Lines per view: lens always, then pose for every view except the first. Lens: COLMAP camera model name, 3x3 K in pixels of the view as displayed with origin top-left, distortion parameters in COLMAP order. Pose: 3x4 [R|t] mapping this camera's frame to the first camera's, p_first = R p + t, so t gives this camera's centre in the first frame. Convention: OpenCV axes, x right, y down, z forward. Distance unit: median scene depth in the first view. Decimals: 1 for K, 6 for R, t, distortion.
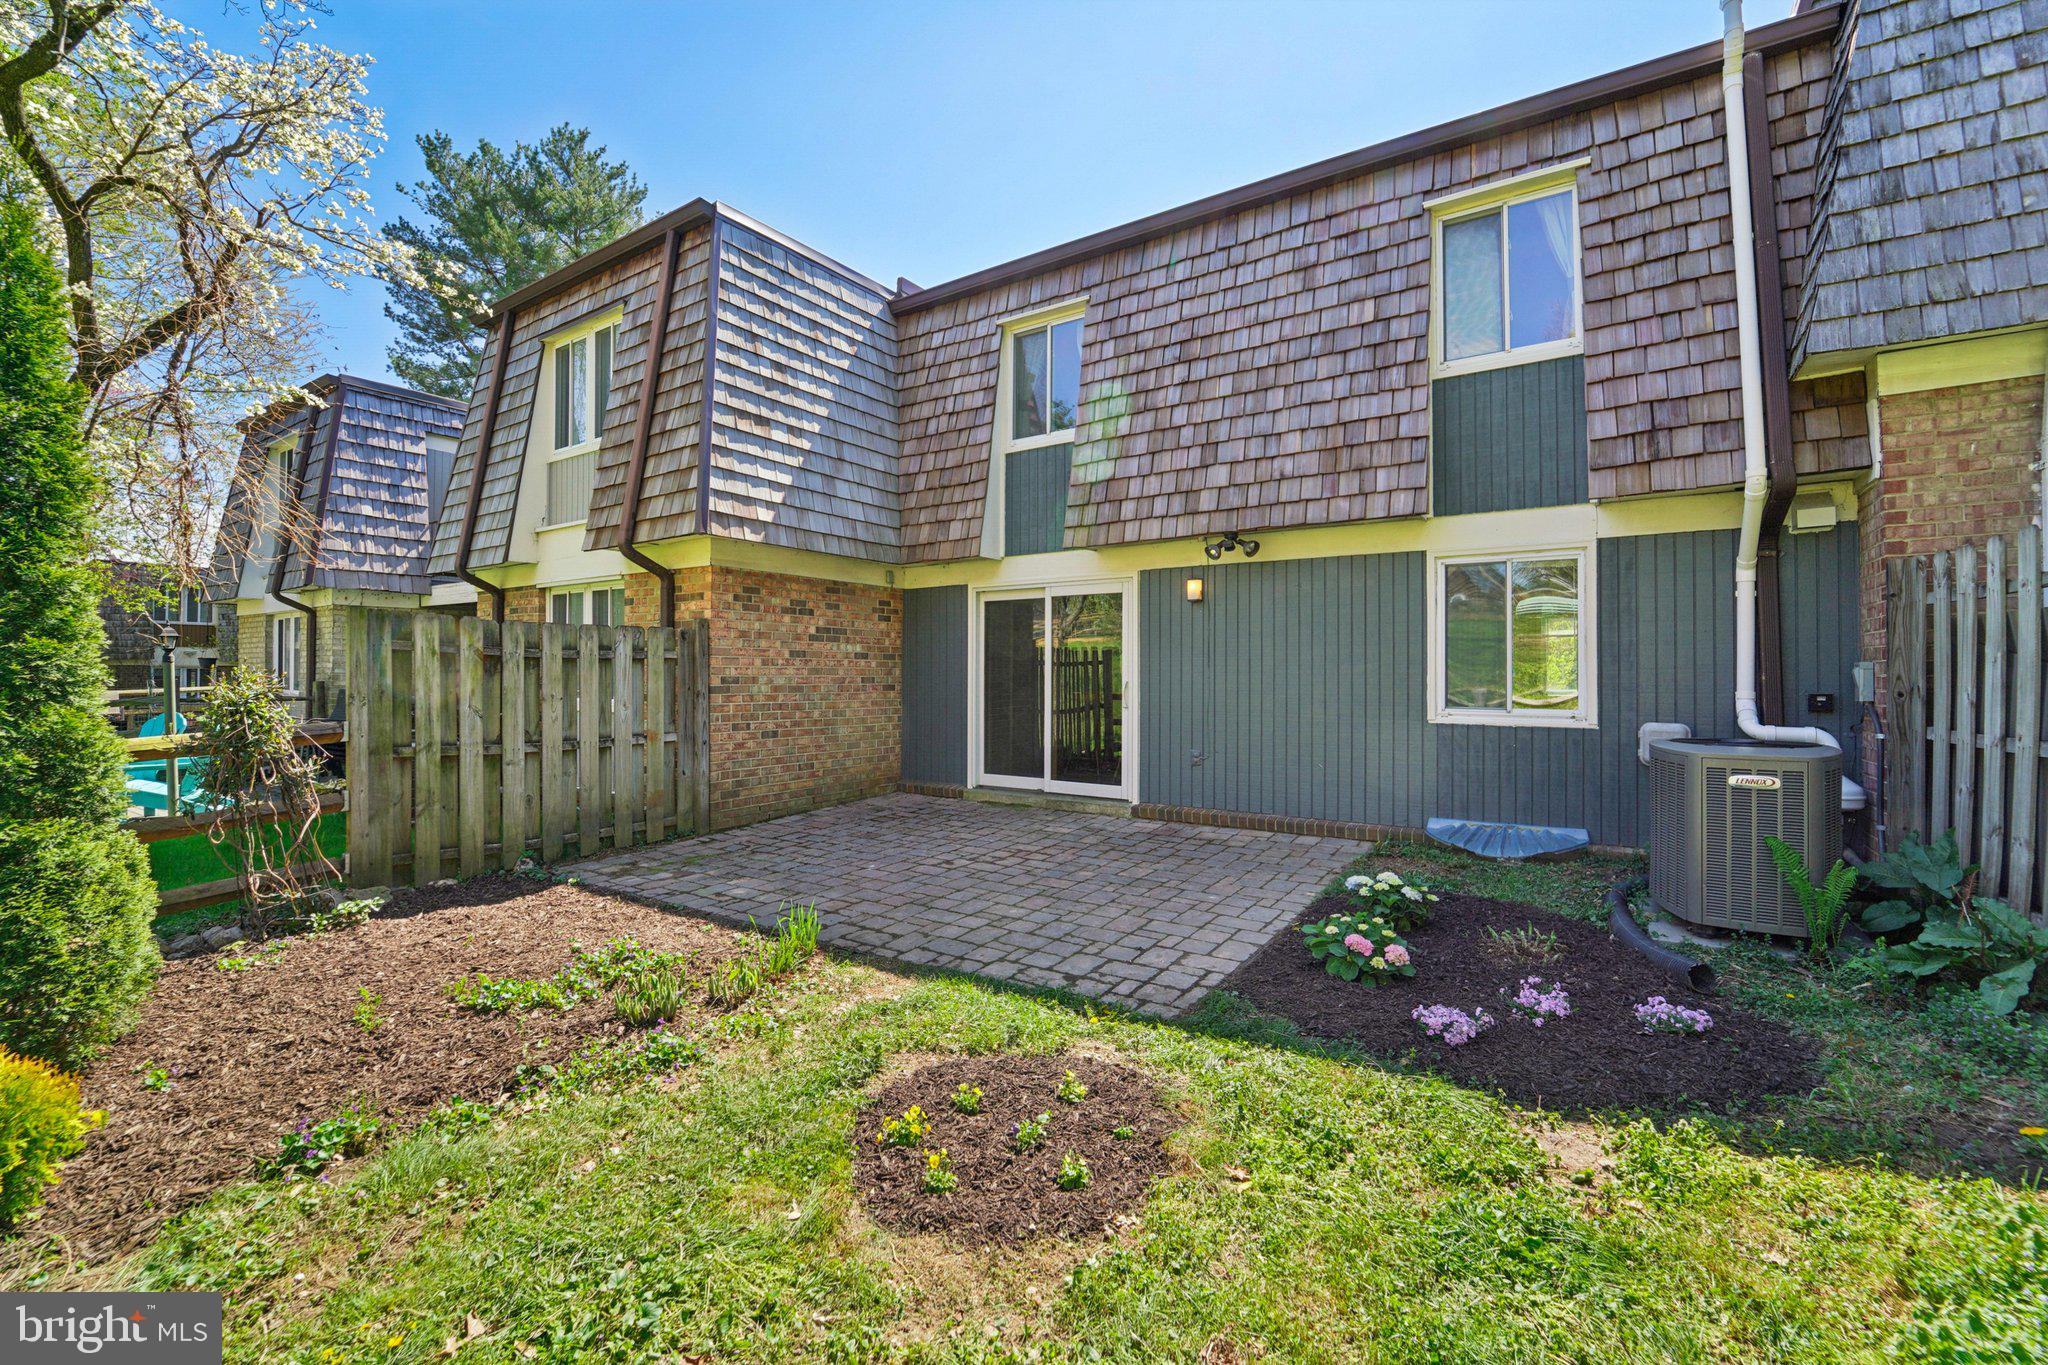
lens RADIAL K [[850.8, 0, 1019.3], [0, 850.8, 665.0], [0, 0, 1]] dist [-0.022386, -0.000001]
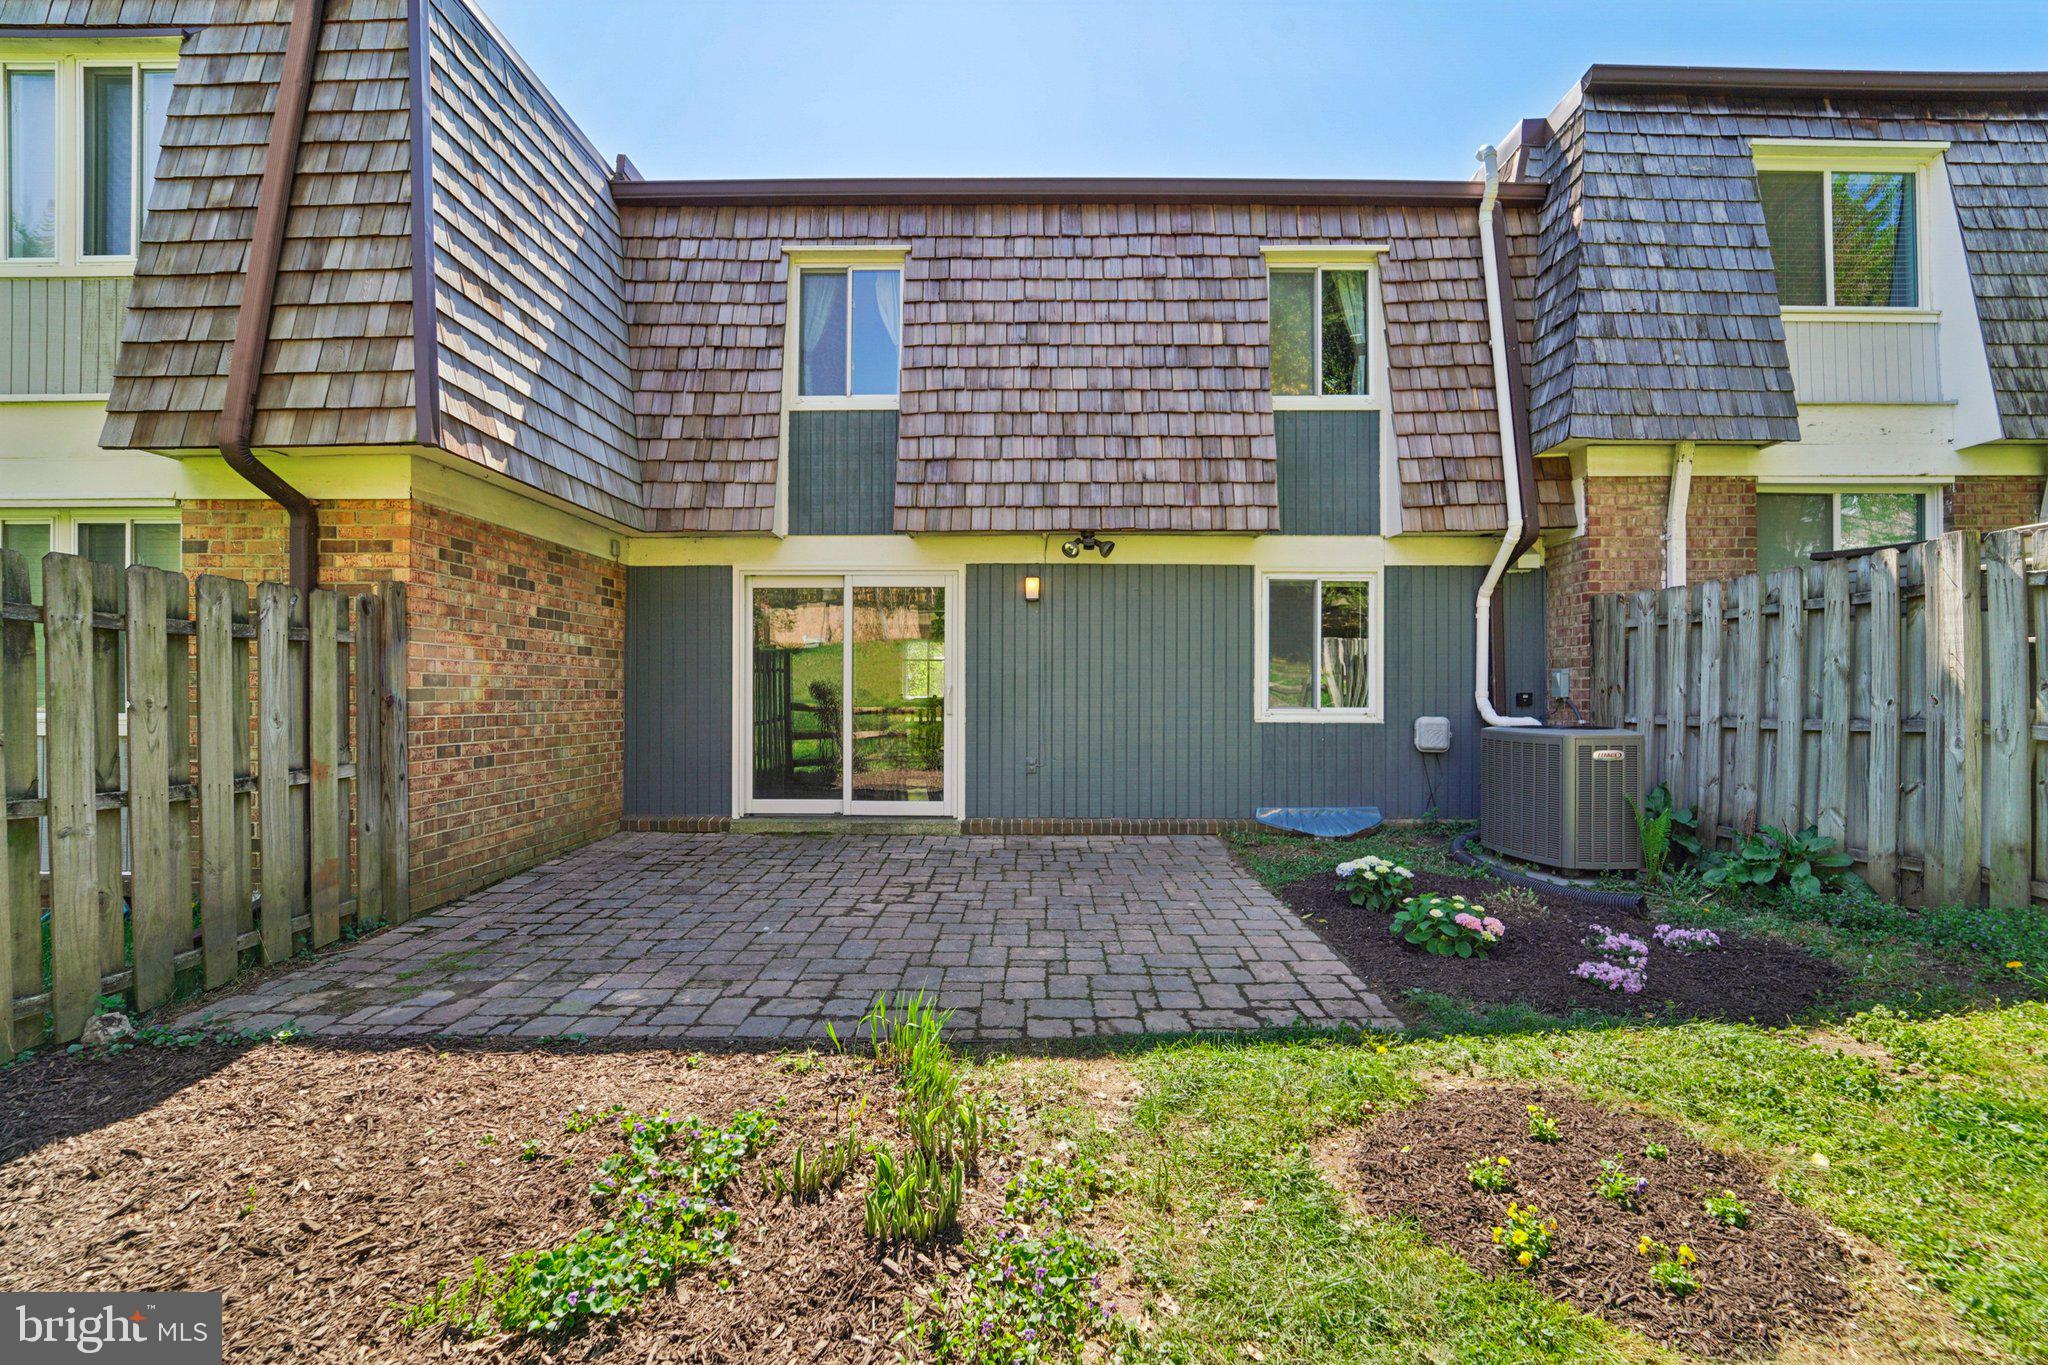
lens RADIAL K [[850.8, 0, 1030.2], [0, 850.8, 689.0], [0, 0, 1]] dist [-0.022386, -0.000001]
pose [[0.831701, 0.002111, 0.555219, -0.376516], [-0.006660, 0.999959, 0.006175, 0.020735], [-0.555183, -0.008833, 0.831681, 0.250104]]
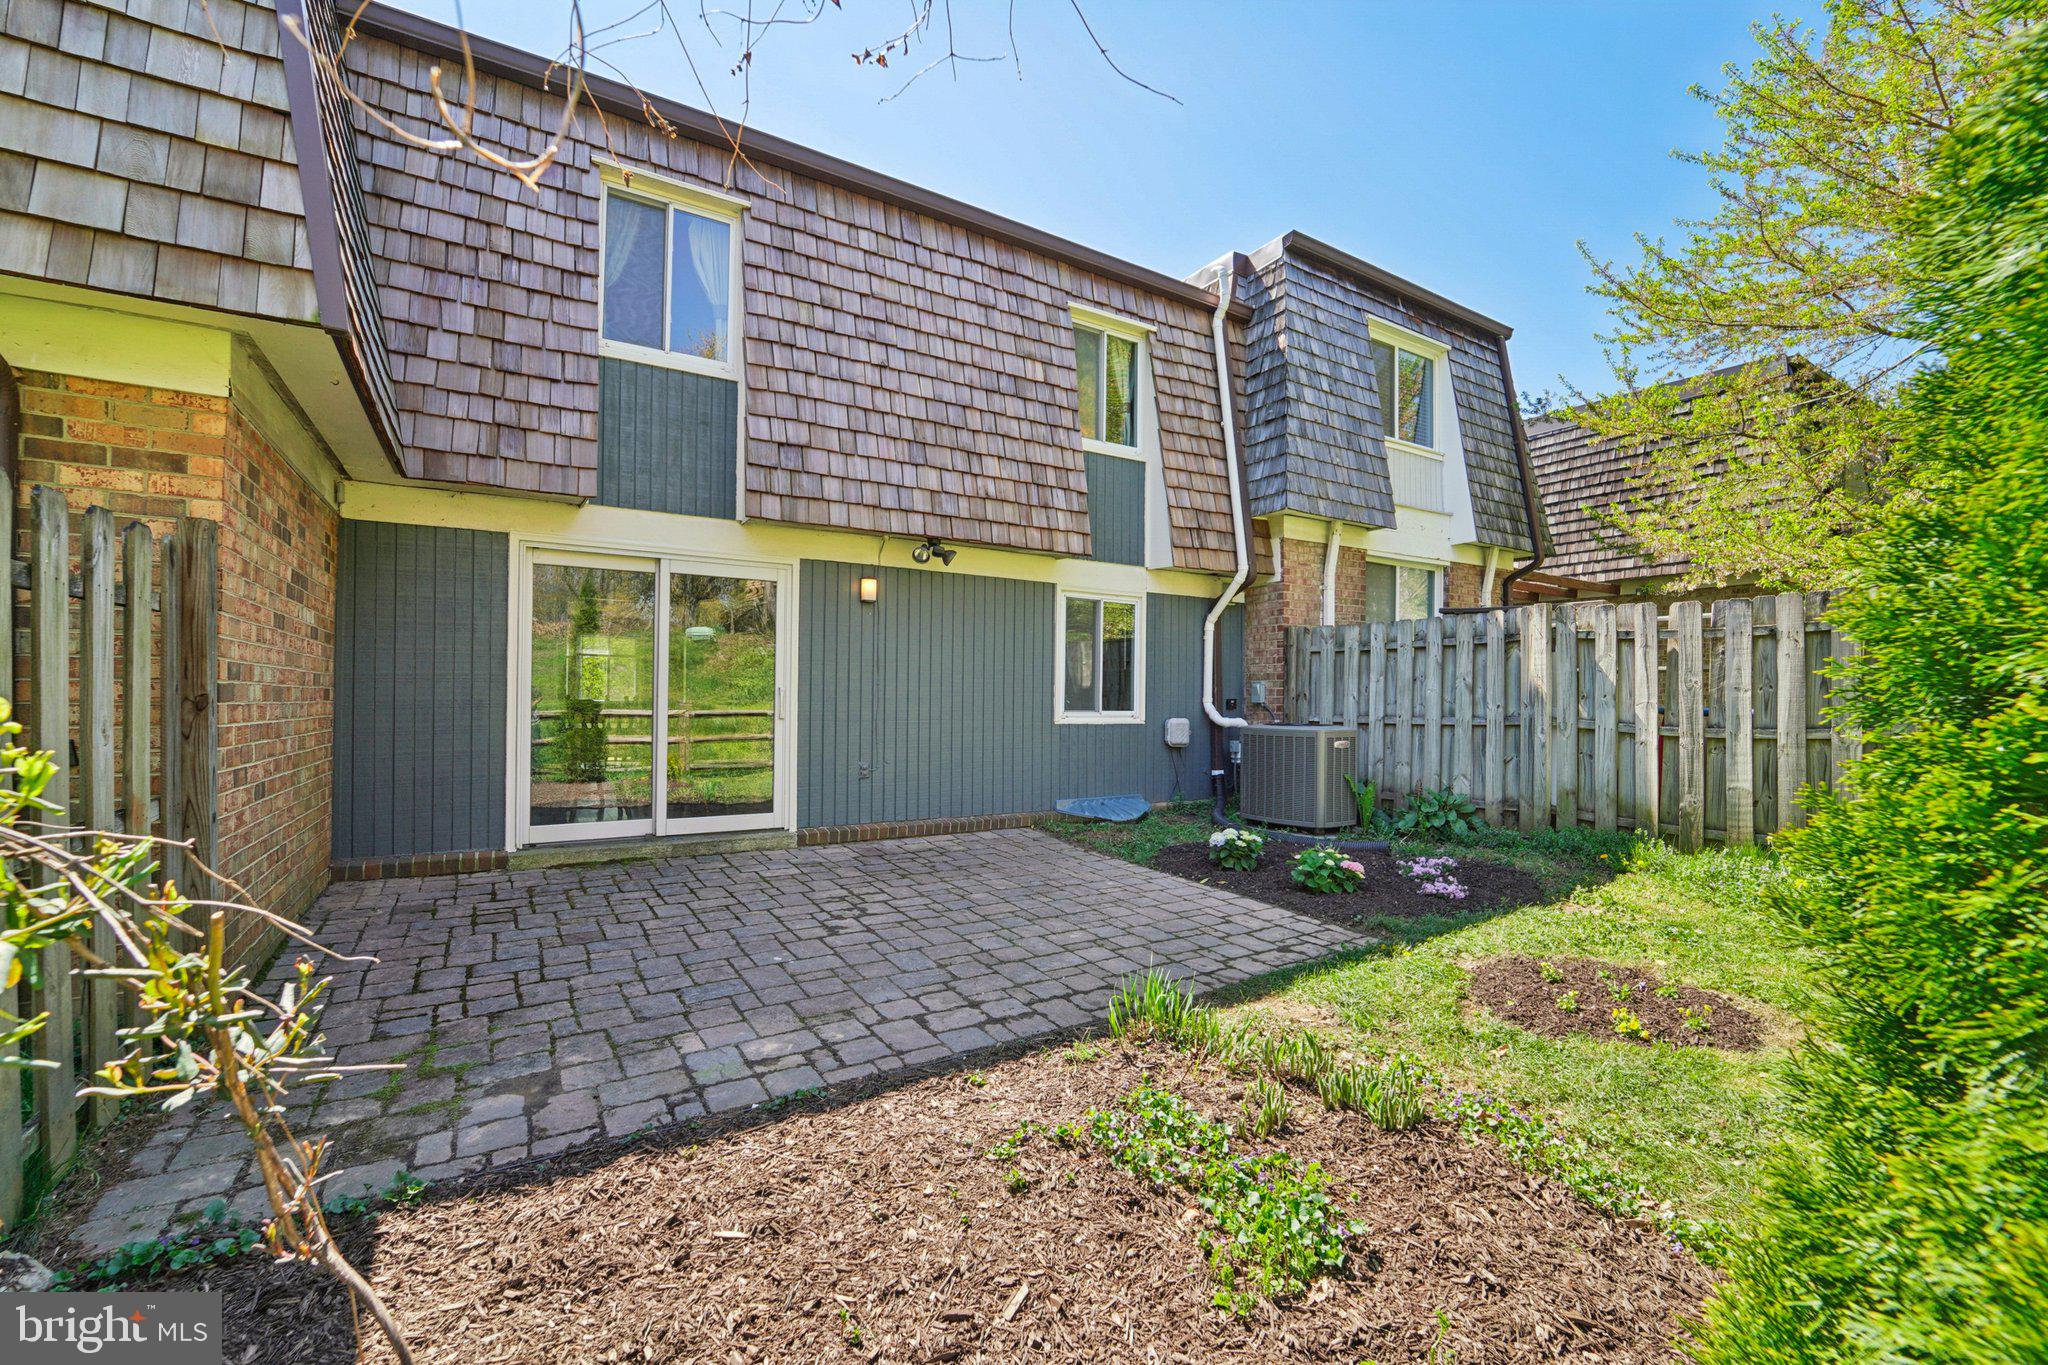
lens RADIAL K [[850.8, 0, 1044.5], [0, 850.8, 696.9], [0, 0, 1]] dist [-0.022386, -0.000001]
pose [[0.398095, 0.004190, 0.917335, -0.667861], [-0.018321, 0.999826, 0.003384, 0.025907], [-0.917161, -0.018154, 0.398103, 0.530088]]
